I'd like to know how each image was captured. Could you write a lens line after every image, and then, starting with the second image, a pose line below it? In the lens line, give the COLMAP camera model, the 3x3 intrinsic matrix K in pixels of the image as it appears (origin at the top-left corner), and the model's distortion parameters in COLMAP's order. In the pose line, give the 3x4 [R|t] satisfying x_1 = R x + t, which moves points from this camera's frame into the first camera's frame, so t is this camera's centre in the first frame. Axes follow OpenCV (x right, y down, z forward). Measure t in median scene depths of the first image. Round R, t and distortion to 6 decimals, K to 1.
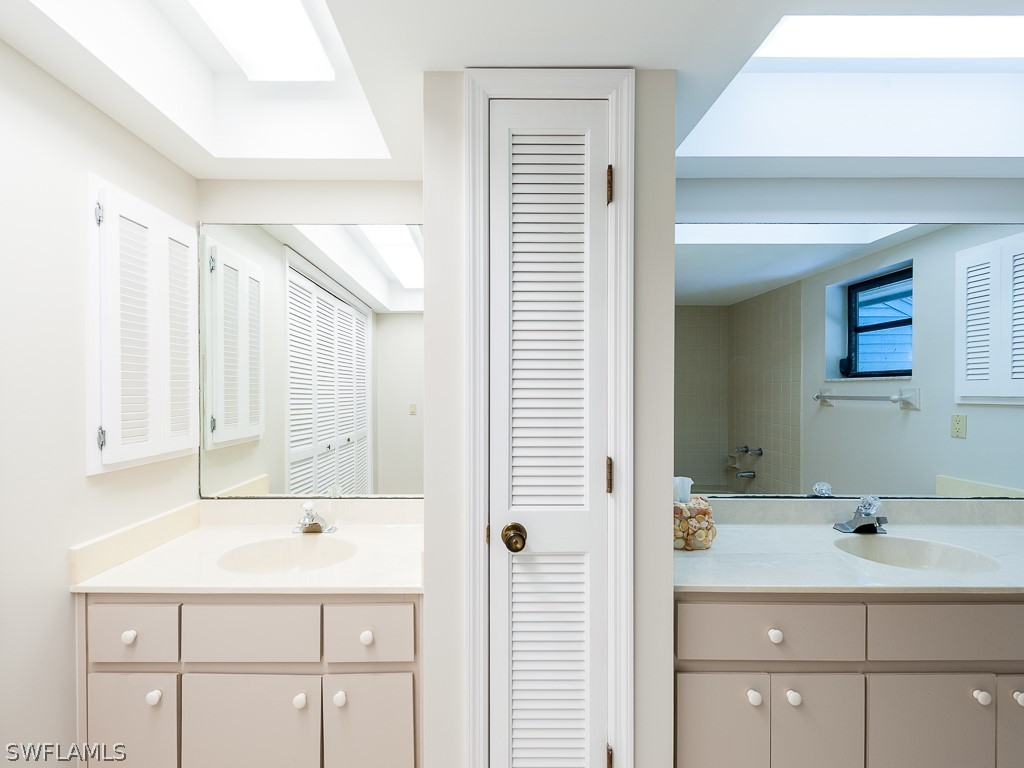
lens RADIAL K [[463.7, 0, 509.1], [0, 463.7, 377.6], [0, 0, 1]] dist [0.000505, 0.000352]
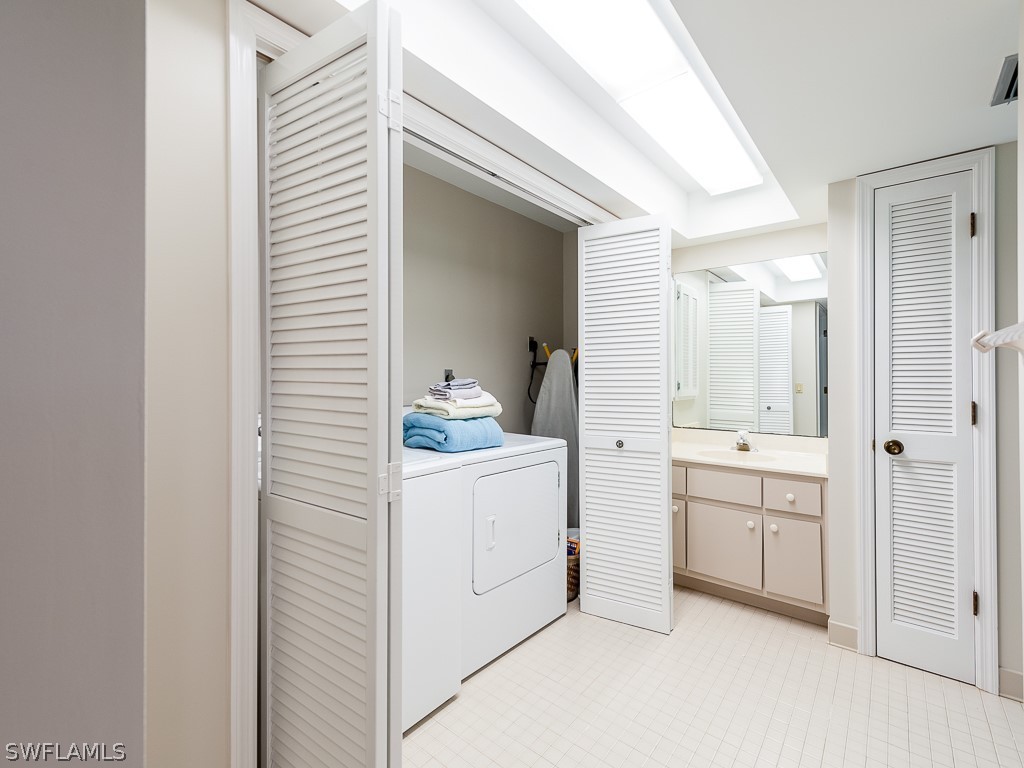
lens RADIAL K [[463.7, 0, 509.1], [0, 463.7, 377.6], [0, 0, 1]] dist [0.000505, 0.000352]
pose [[0.735033, 0.000902, -0.678030, 0.122369], [0.019031, 0.999578, 0.021961, 0.027892], [0.677764, -0.029046, 0.734706, -1.126044]]
